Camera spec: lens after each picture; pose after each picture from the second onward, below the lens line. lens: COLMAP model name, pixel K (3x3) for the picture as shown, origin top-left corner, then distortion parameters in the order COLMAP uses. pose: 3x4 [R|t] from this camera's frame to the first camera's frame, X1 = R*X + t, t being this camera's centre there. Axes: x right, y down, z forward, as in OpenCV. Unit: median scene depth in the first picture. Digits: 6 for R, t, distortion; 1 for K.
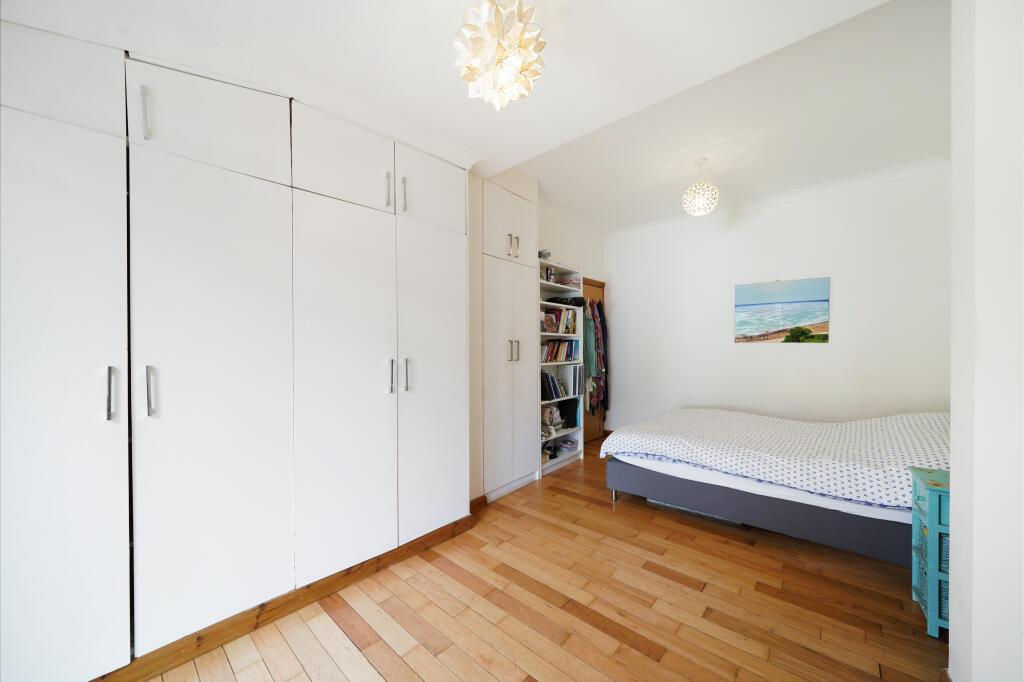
lens RADIAL K [[369.0, 0, 509.5], [0, 369.0, 345.8], [0, 0, 1]] dist [0.000197, 0.000002]
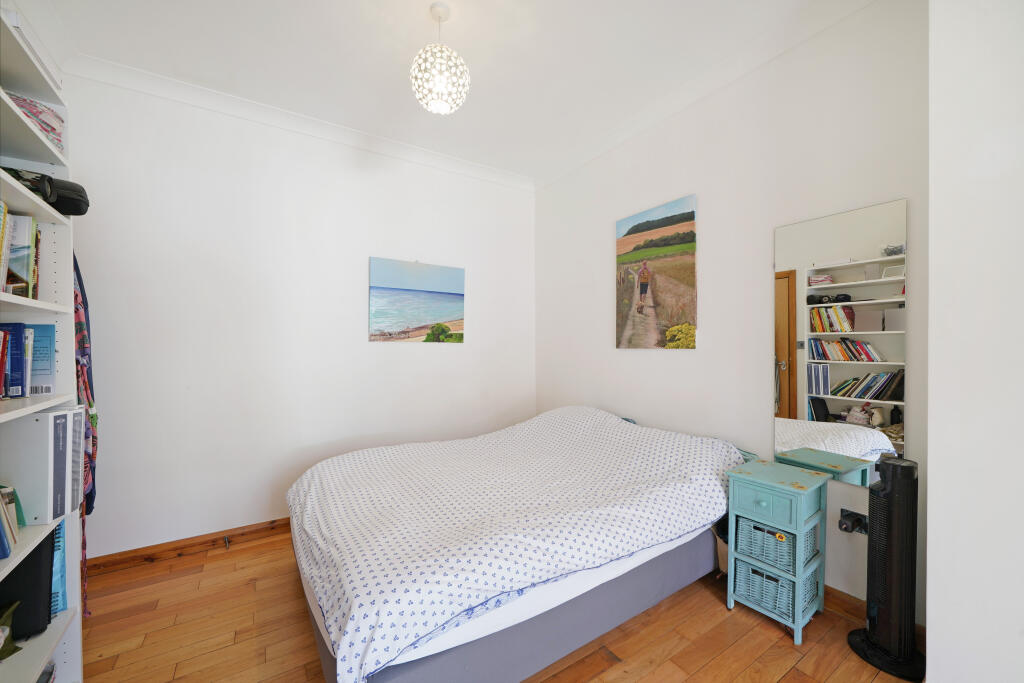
lens RADIAL K [[404.4, 0, 509.9], [0, 404.4, 344.1], [0, 0, 1]] dist [0.000660, 0.000015]
pose [[0.263143, 0.008262, 0.964721, -0.036954], [-0.000577, 0.999964, -0.008406, 0.002243], [-0.964757, 0.001656, 0.263139, 0.598088]]
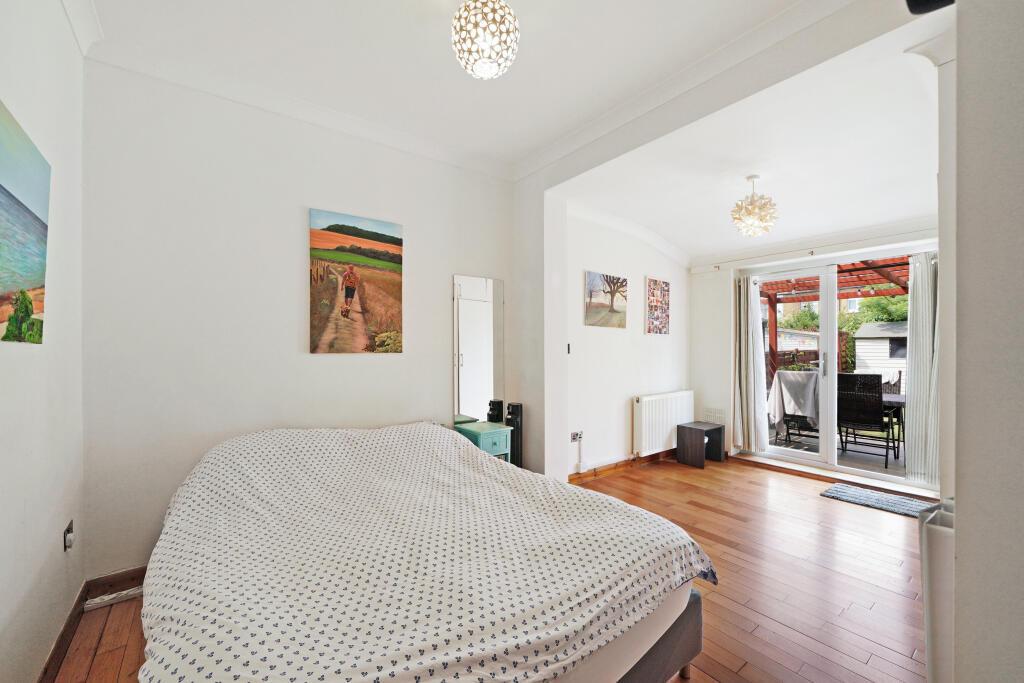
lens RADIAL K [[404.0, 0, 511.5], [0, 404.0, 345.1], [0, 0, 1]] dist [-0.000983, -0.000027]
pose [[-0.981306, 0.008268, 0.192276, 0.314528], [0.005887, 0.999899, -0.012949, 0.000617], [-0.192363, -0.011575, -0.981256, 1.222979]]
